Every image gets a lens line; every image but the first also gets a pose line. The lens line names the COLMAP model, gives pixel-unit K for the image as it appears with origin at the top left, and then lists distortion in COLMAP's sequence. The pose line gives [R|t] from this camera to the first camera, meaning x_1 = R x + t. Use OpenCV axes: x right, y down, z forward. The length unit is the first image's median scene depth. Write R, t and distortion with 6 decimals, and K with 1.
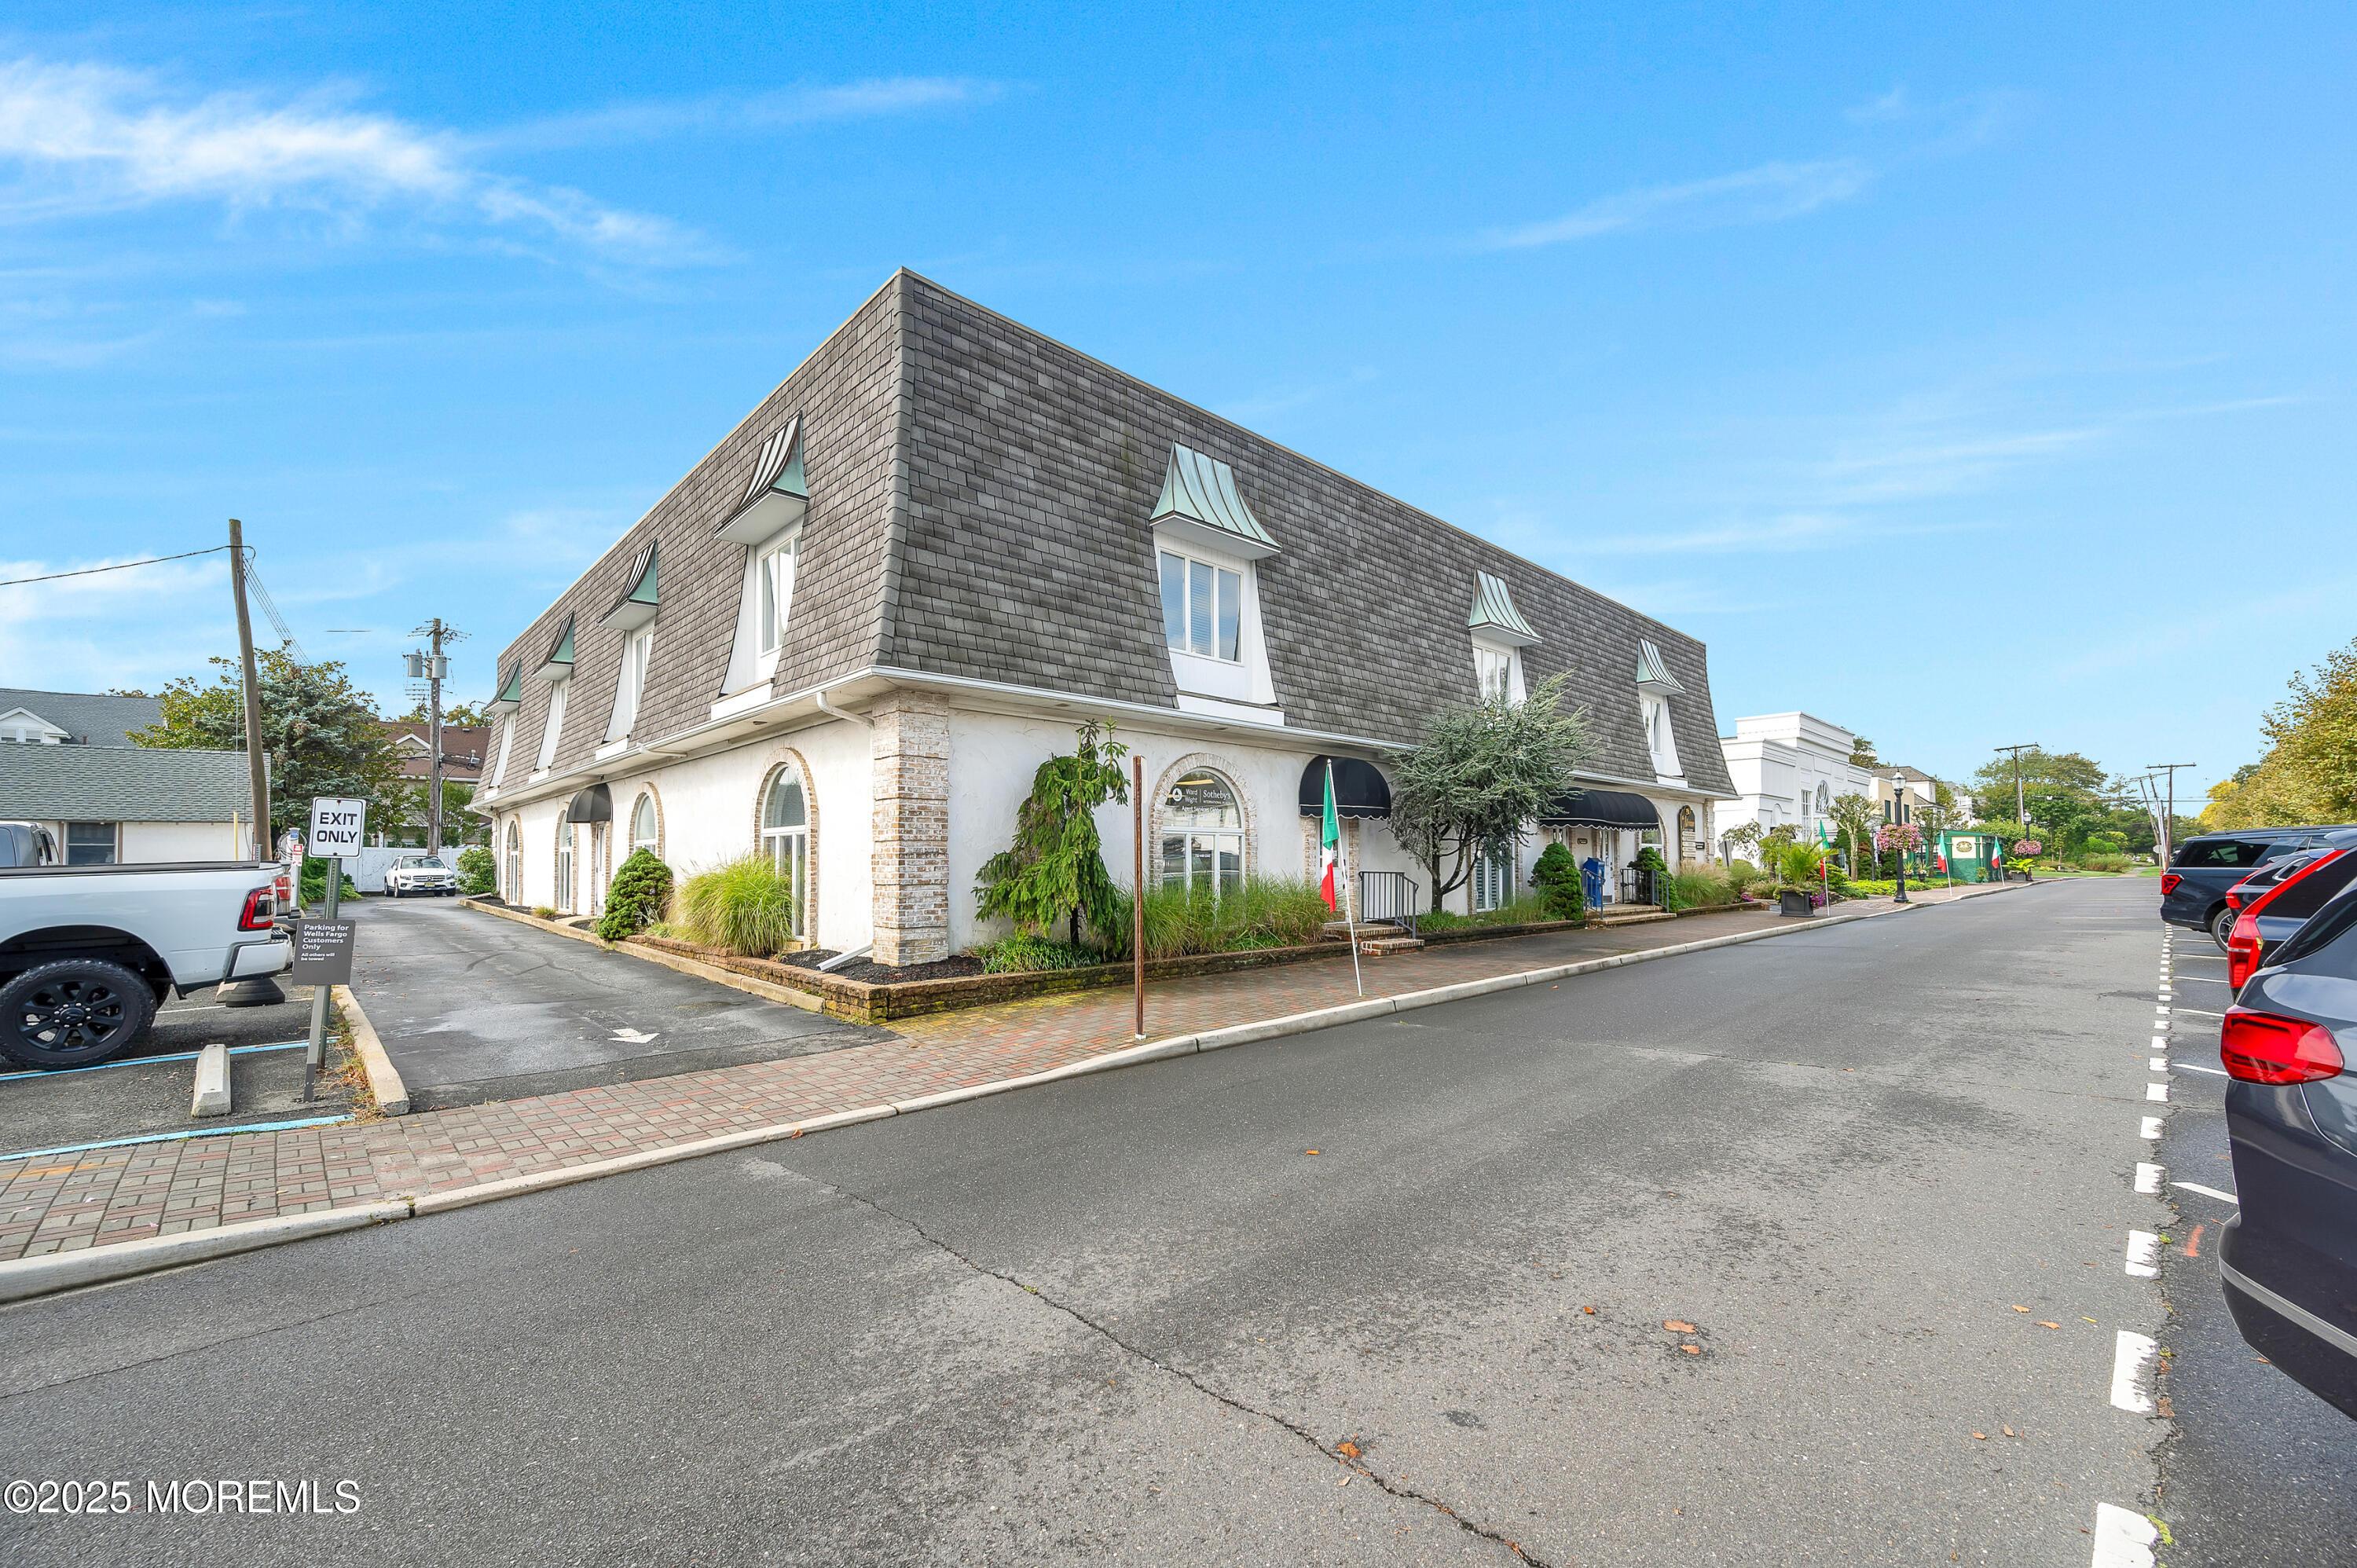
lens RADIAL K [[949.2, 0, 1178.5], [0, 949.2, 784.0], [0, 0, 1]] dist [-0.001673, -0.000061]
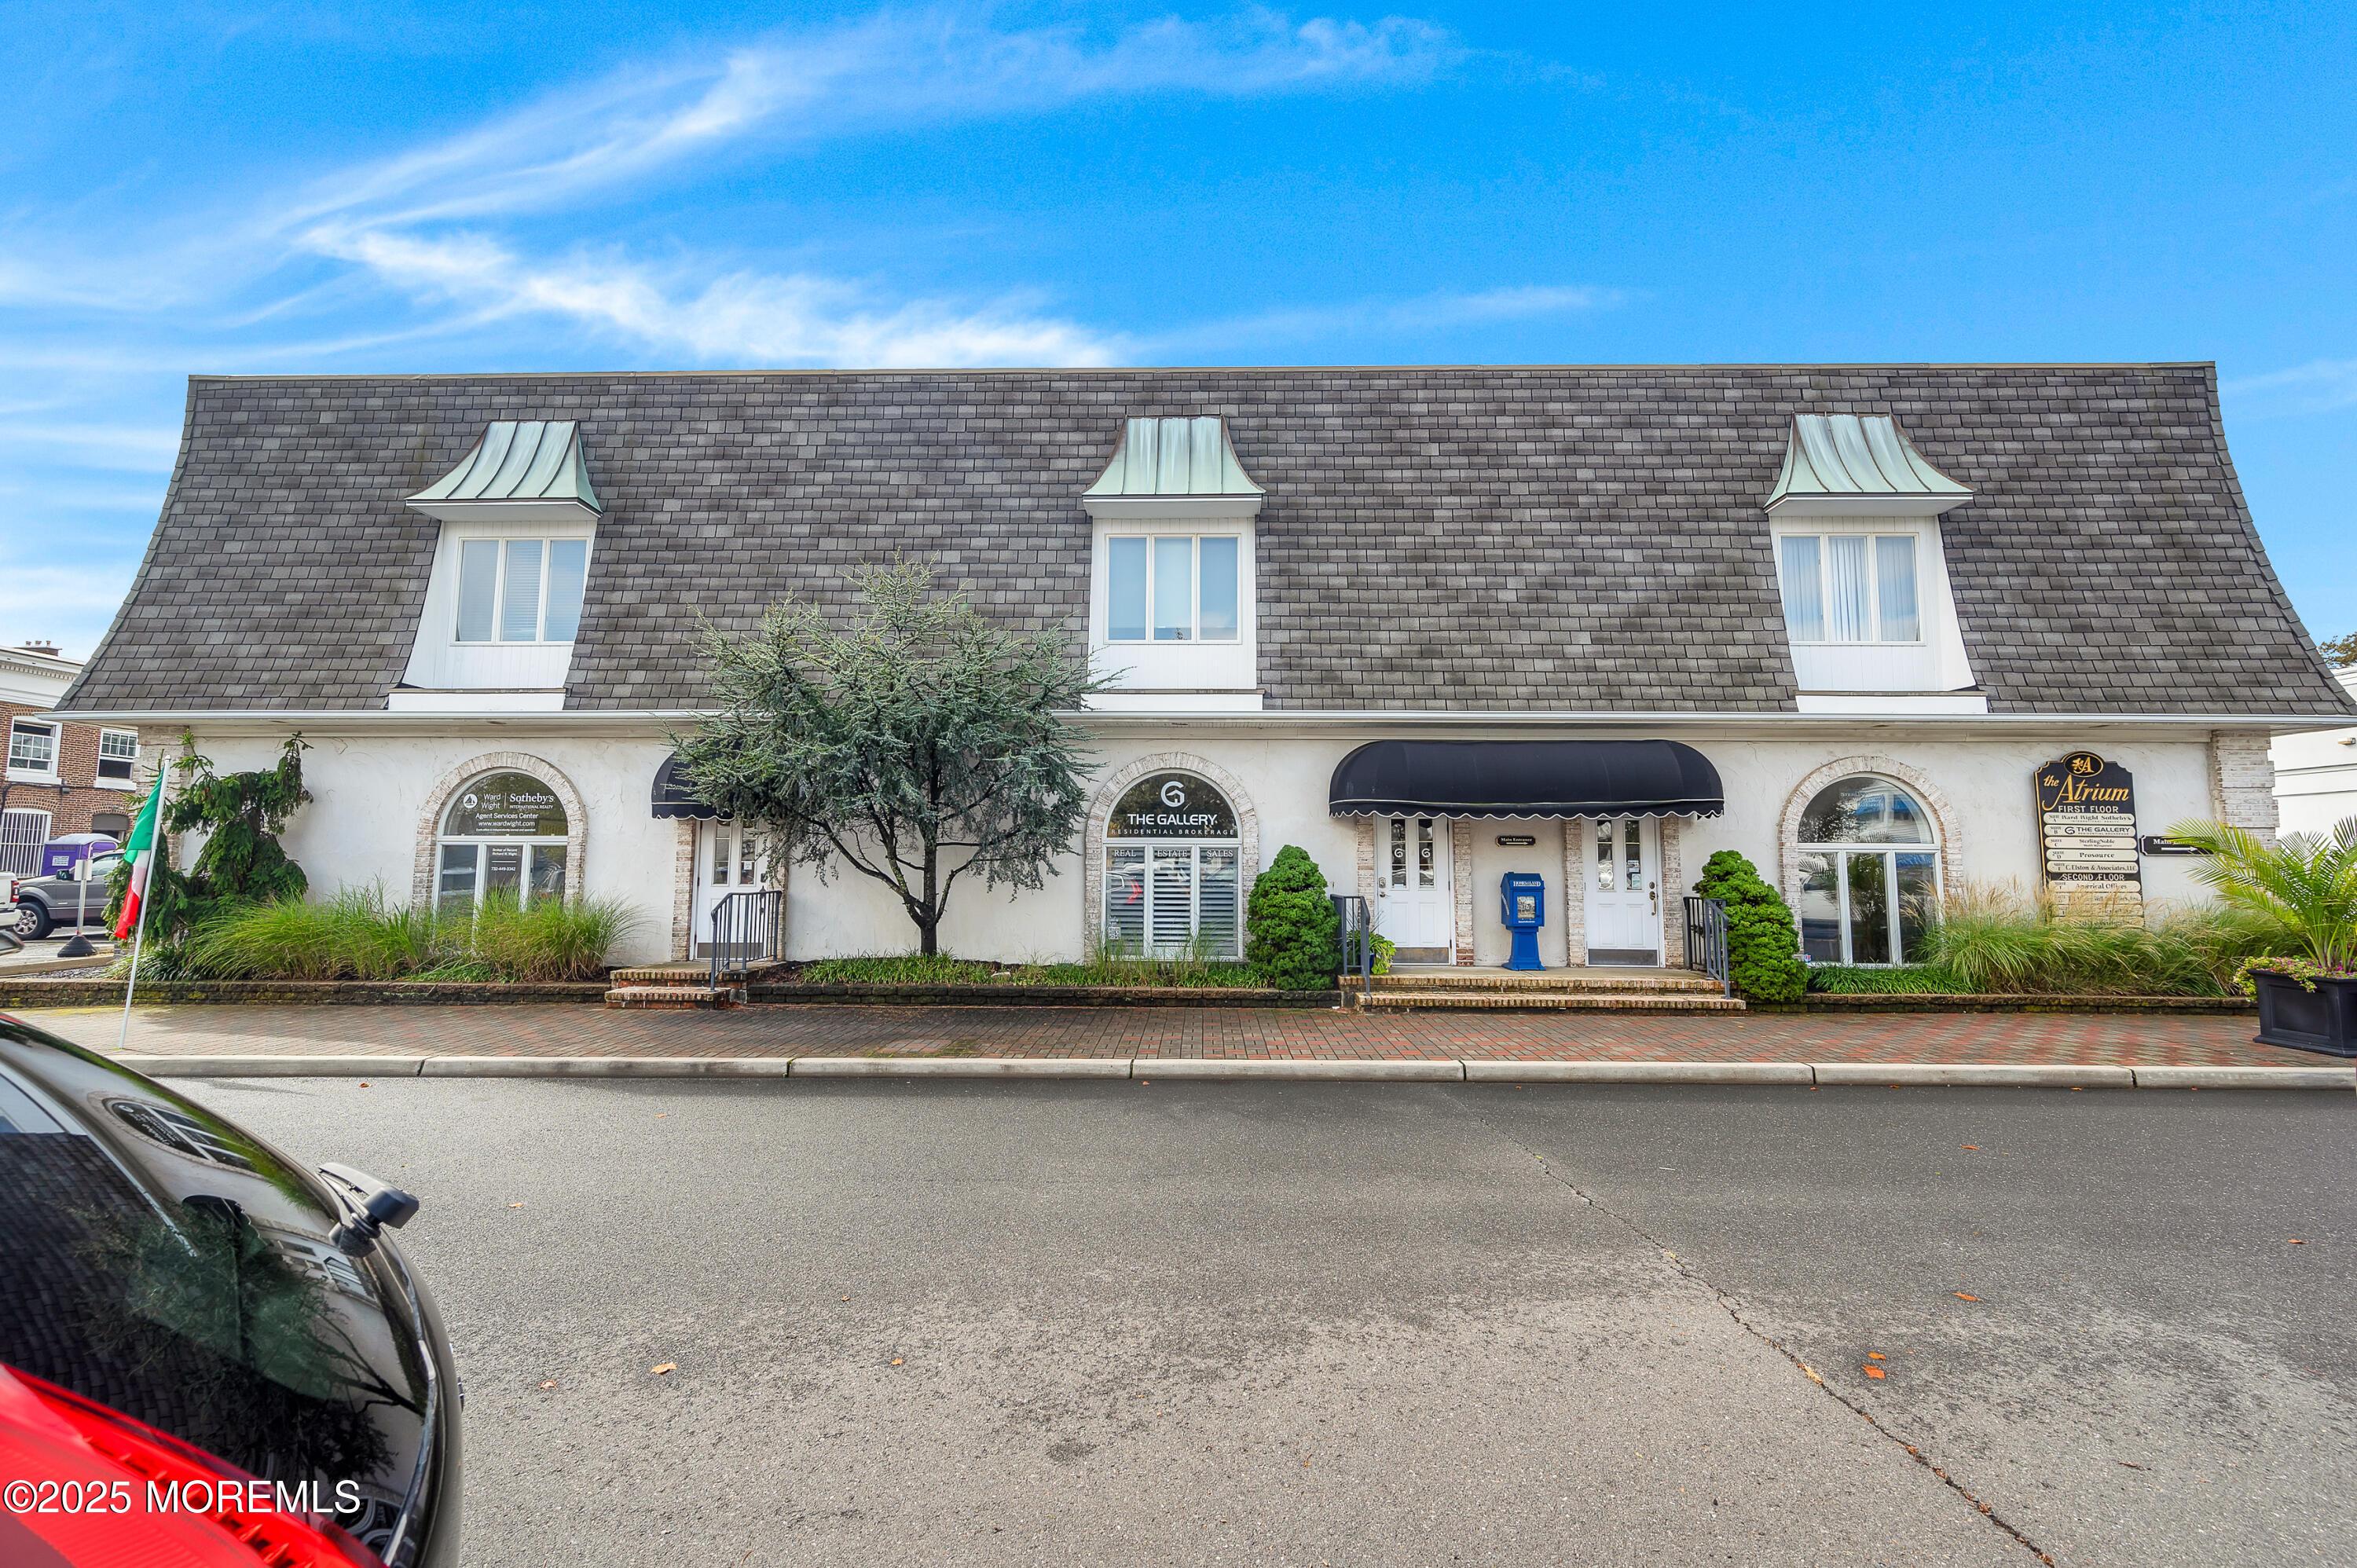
lens RADIAL K [[782.2, 0, 1179.0], [0, 782.2, 810.7], [0, 0, 1]] dist [-0.008163, 0.000108]
pose [[0.714575, -0.059797, -0.696999, 0.703096], [0.052228, 0.998120, -0.032085, 0.054815], [0.697607, -0.013476, 0.716354, 0.663165]]
